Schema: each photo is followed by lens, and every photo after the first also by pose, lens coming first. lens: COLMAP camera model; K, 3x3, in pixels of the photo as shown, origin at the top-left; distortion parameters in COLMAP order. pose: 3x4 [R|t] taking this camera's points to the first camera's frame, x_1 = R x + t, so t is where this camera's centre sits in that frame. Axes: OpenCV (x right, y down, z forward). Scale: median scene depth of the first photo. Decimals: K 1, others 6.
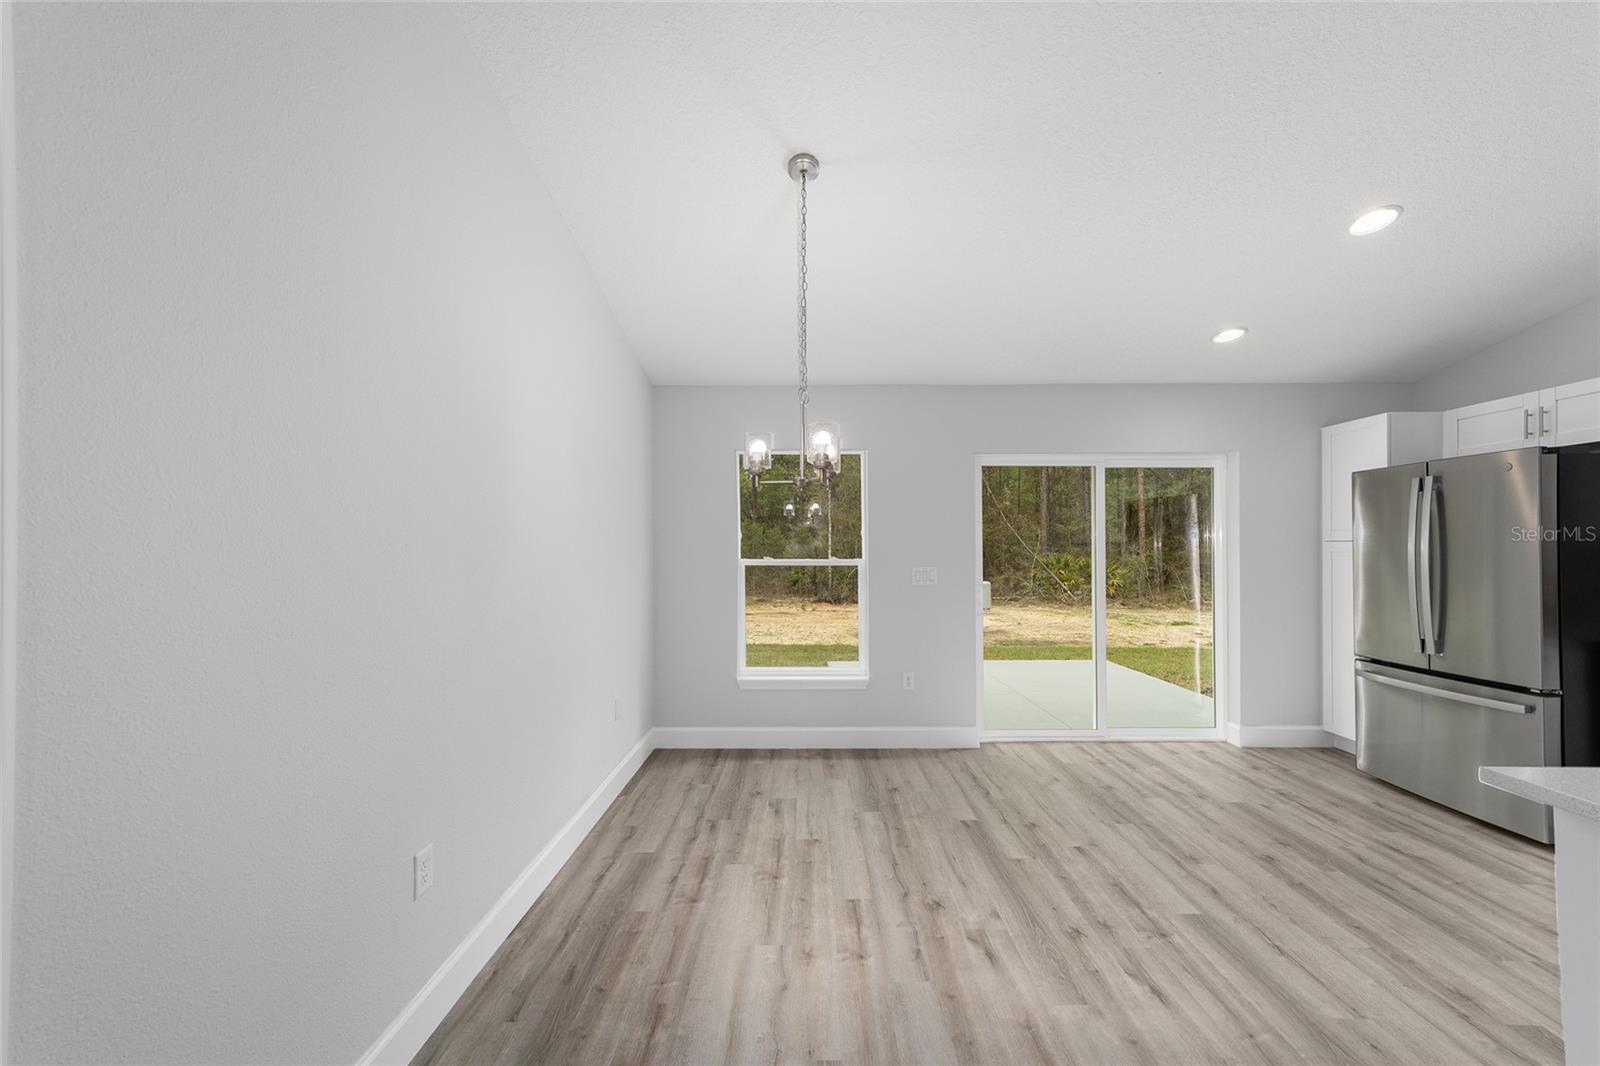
lens RADIAL K [[616.8, 0, 803.5], [0, 616.8, 547.3], [0, 0, 1]] dist [-0.016838, 0.008741]
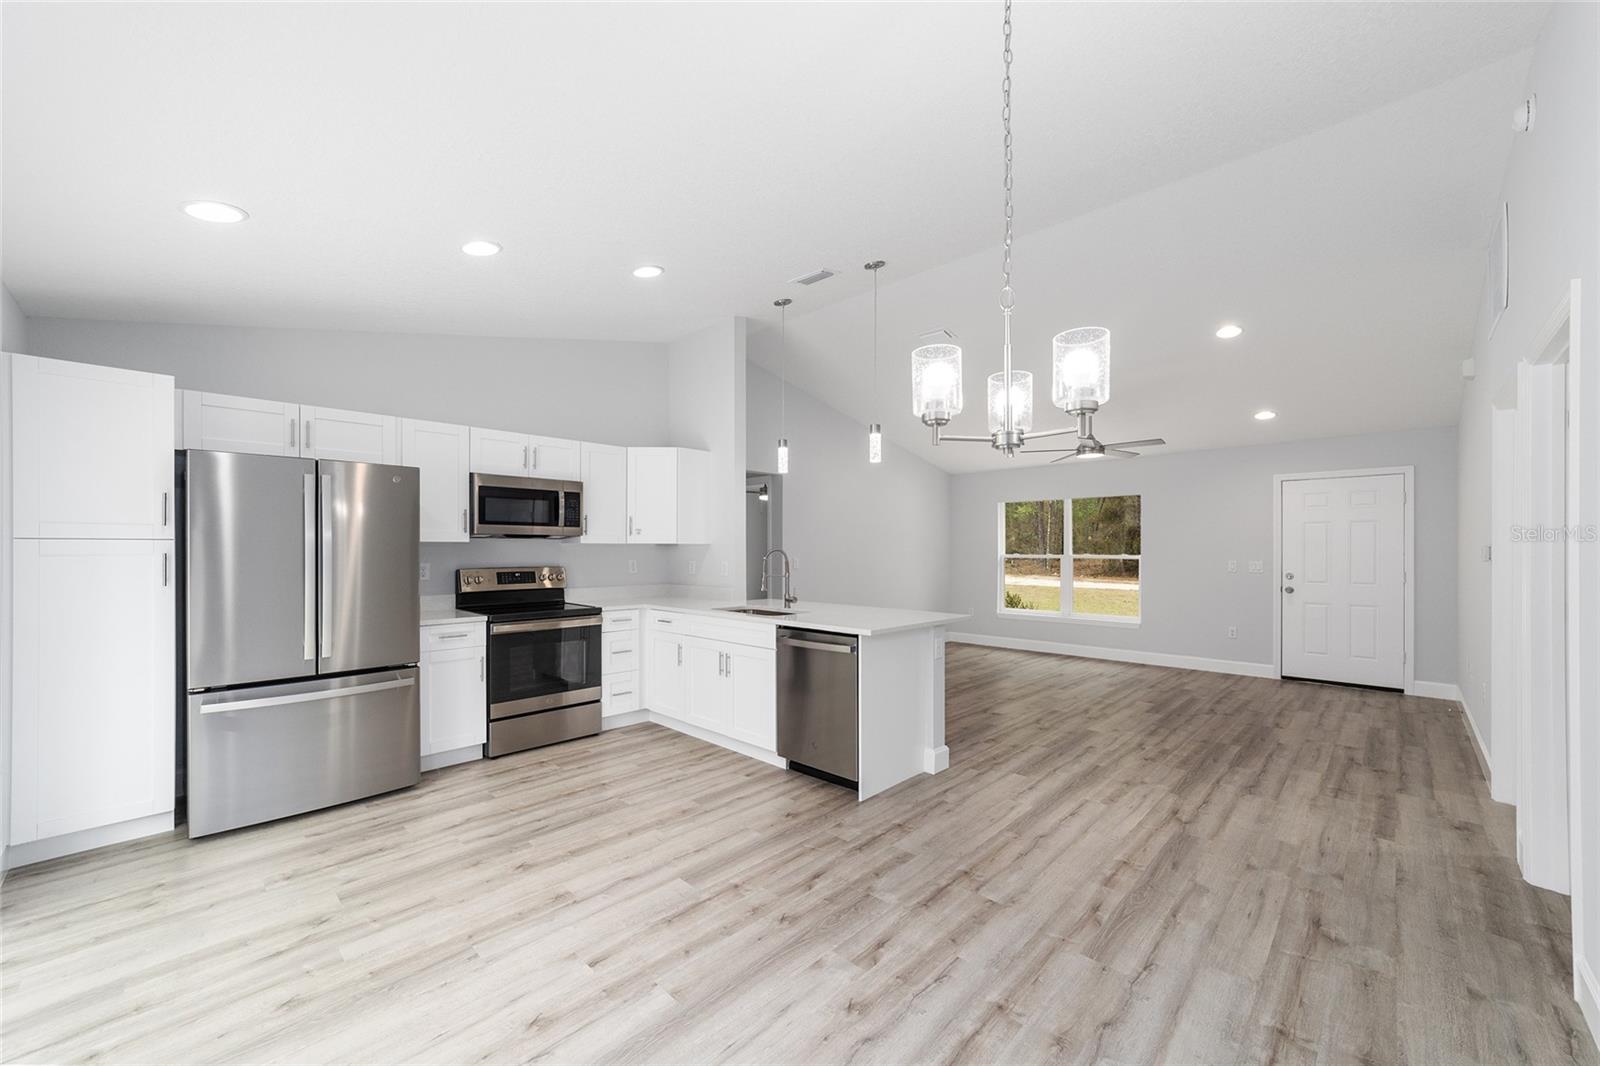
lens RADIAL K [[616.8, 0, 803.5], [0, 616.8, 547.3], [0, 0, 1]] dist [-0.016838, 0.008741]
pose [[-0.723137, 0.001105, 0.690704, -0.167458], [-0.000807, 0.999997, -0.002444, 0.000481], [-0.690705, -0.002325, -0.723133, 0.977710]]
